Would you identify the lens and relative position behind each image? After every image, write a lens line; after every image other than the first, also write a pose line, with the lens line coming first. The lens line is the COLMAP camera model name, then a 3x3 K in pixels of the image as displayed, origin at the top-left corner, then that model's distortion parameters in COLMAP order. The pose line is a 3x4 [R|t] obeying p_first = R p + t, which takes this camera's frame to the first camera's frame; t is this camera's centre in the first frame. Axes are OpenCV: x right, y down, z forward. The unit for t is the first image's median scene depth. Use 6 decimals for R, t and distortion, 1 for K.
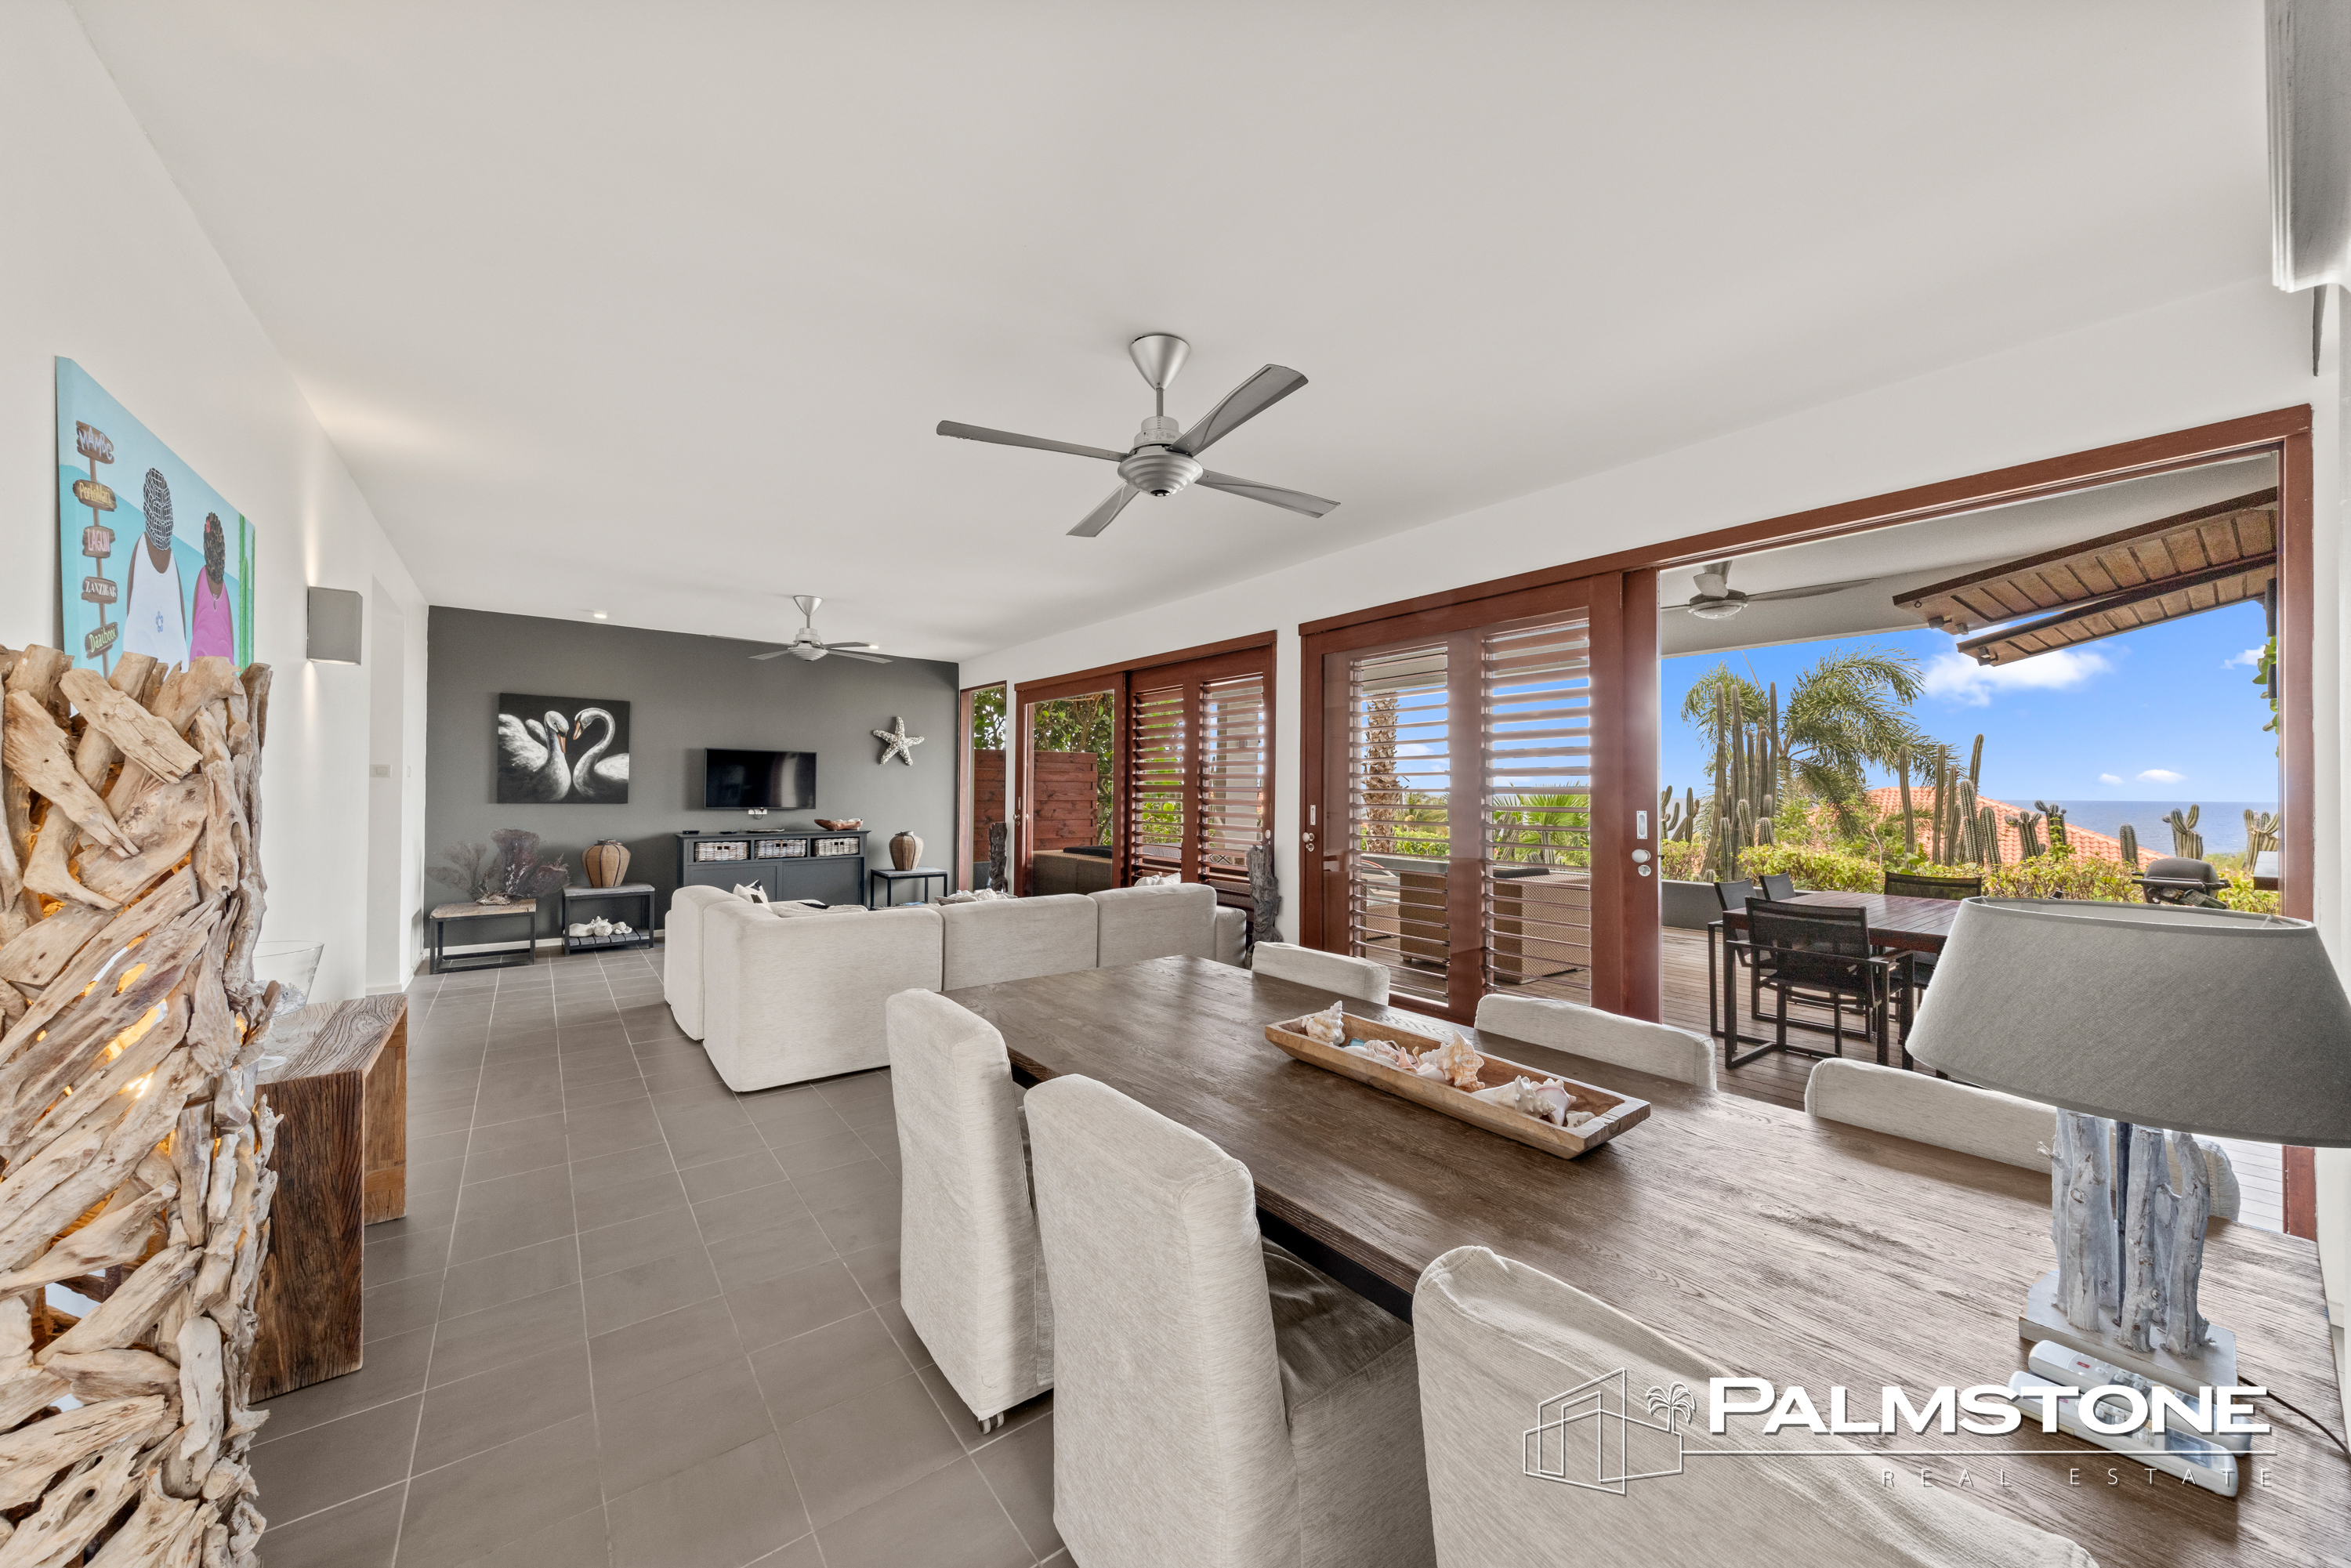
lens RADIAL K [[834.8, 0, 1156.4], [0, 834.8, 786.3], [0, 0, 1]] dist [0.000942, -0.000060]
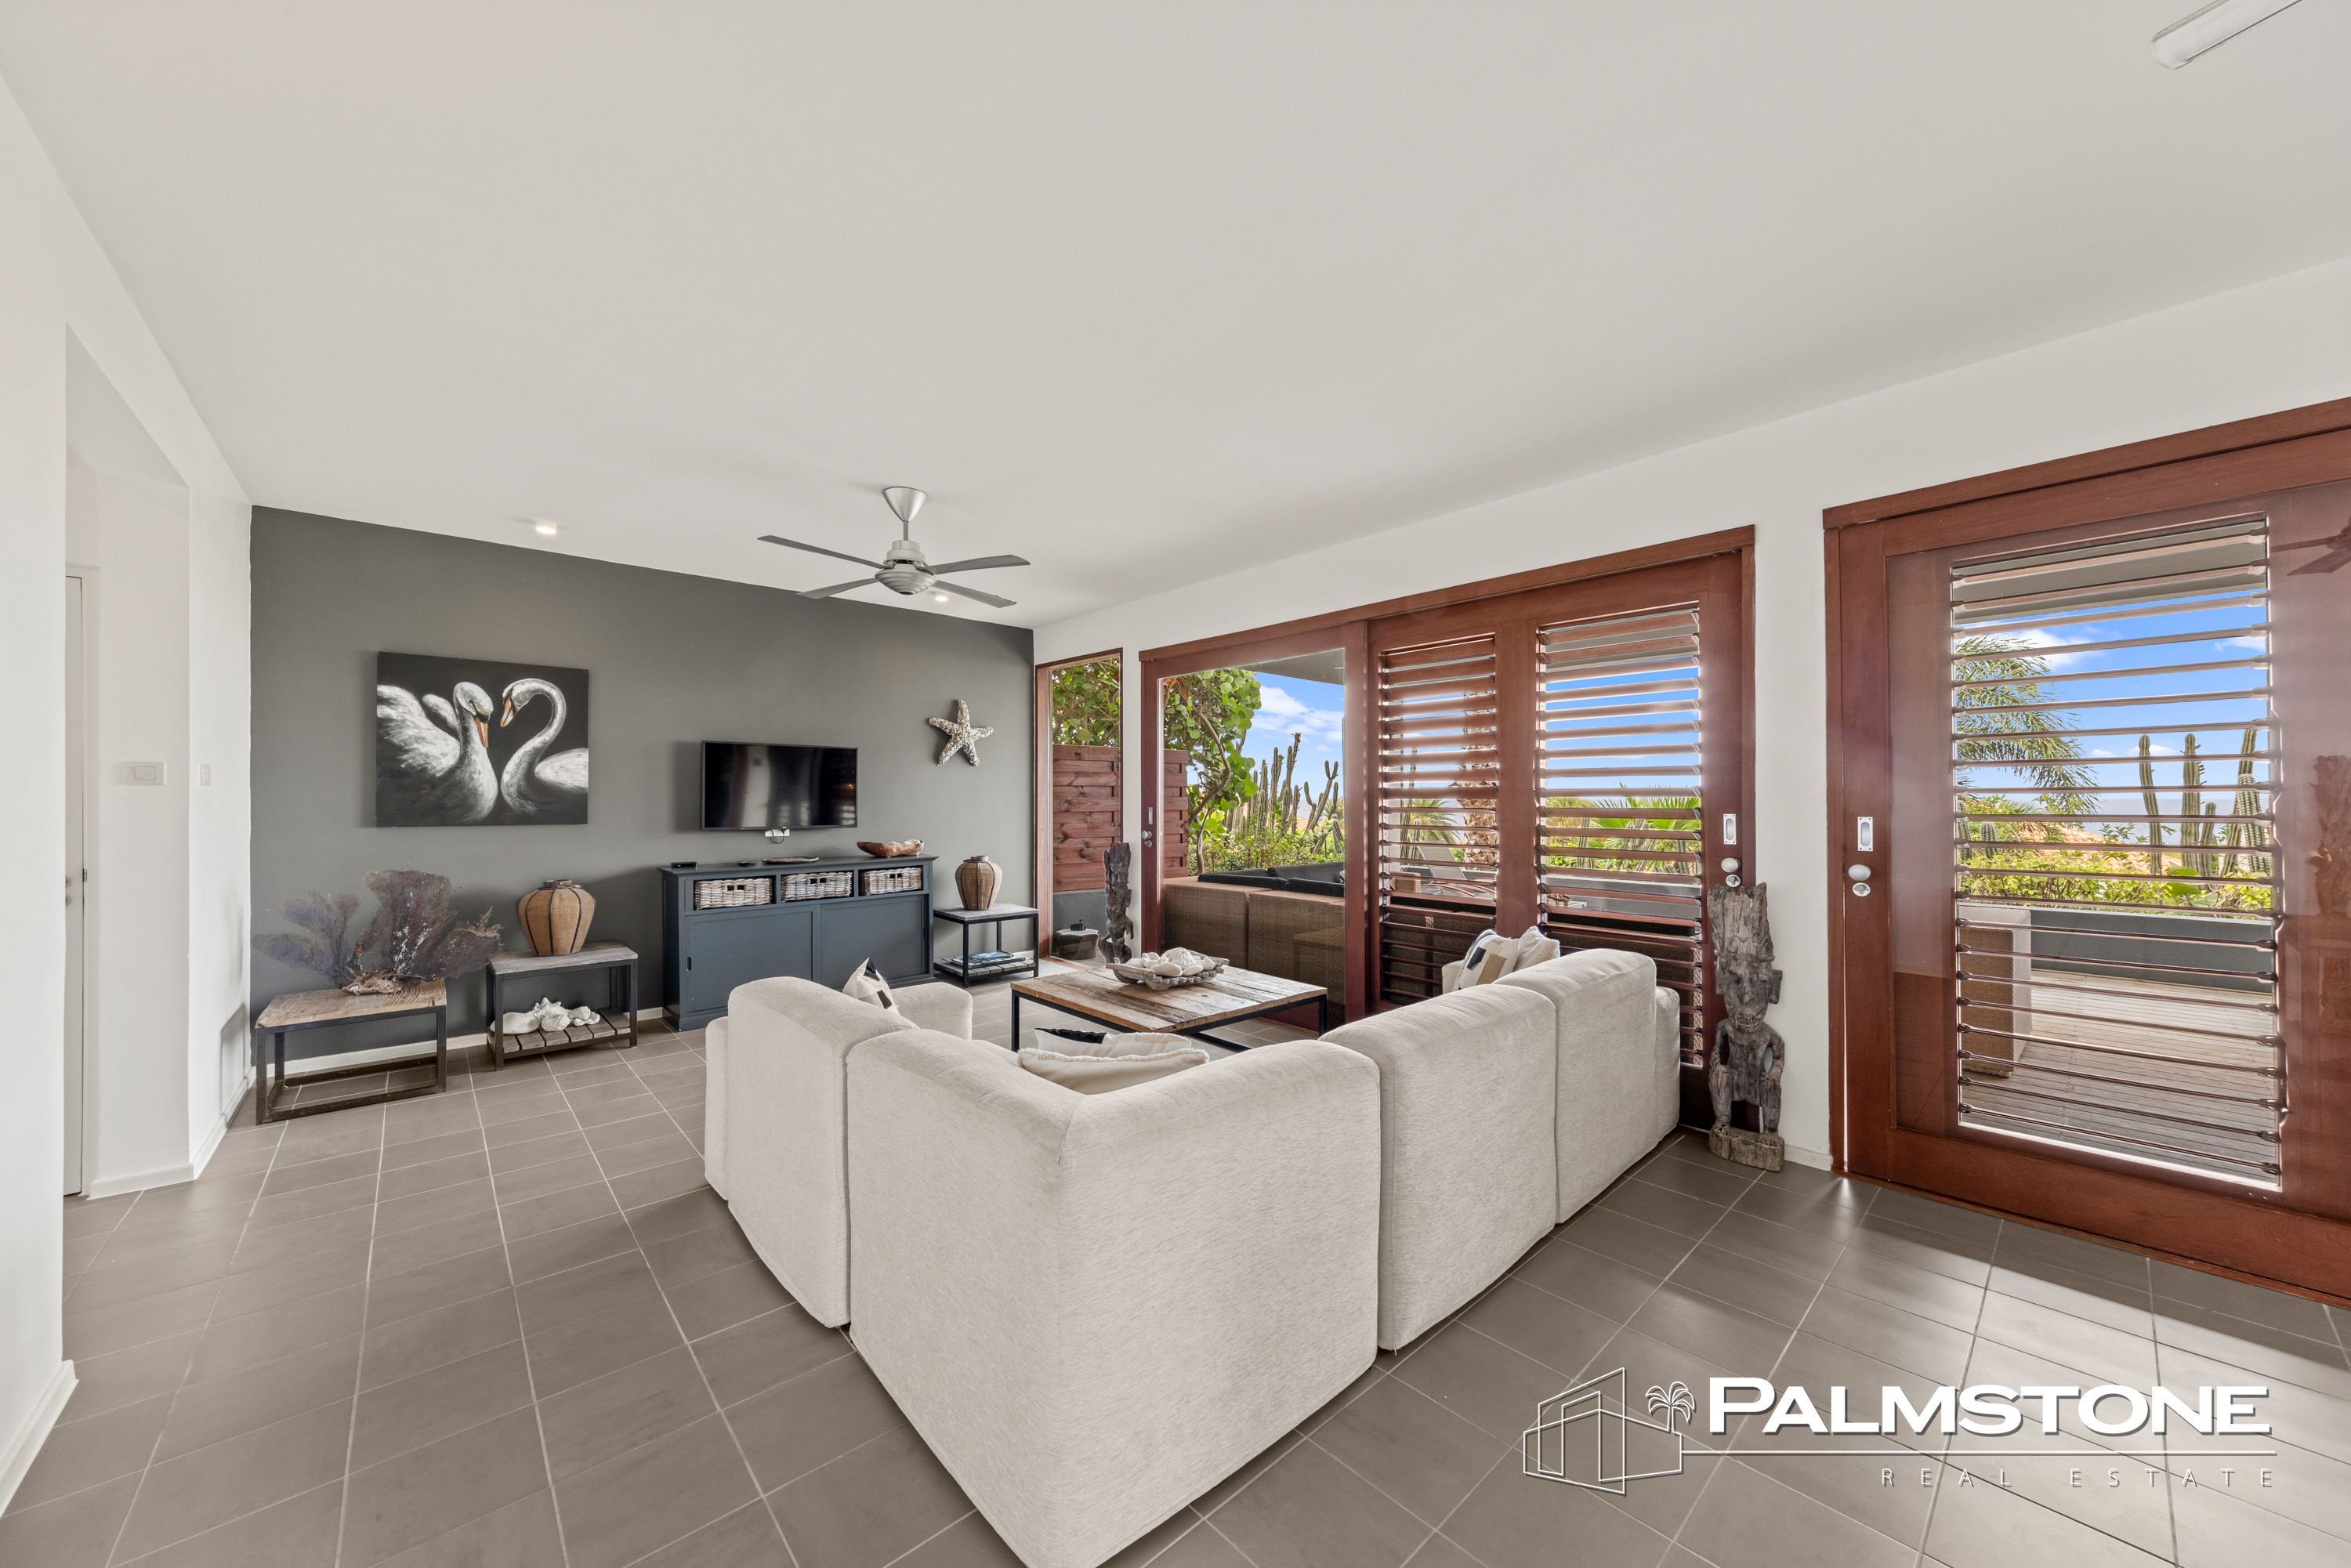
lens RADIAL K [[848.2, 0, 1169.0], [0, 848.2, 796.0], [0, 0, 1]] dist [-0.001040, -0.000101]
pose [[0.996110, -0.010511, 0.087494, -0.240046], [0.010208, 0.999940, 0.003914, 0.000445], [-0.087530, -0.003006, 0.996157, 0.299485]]
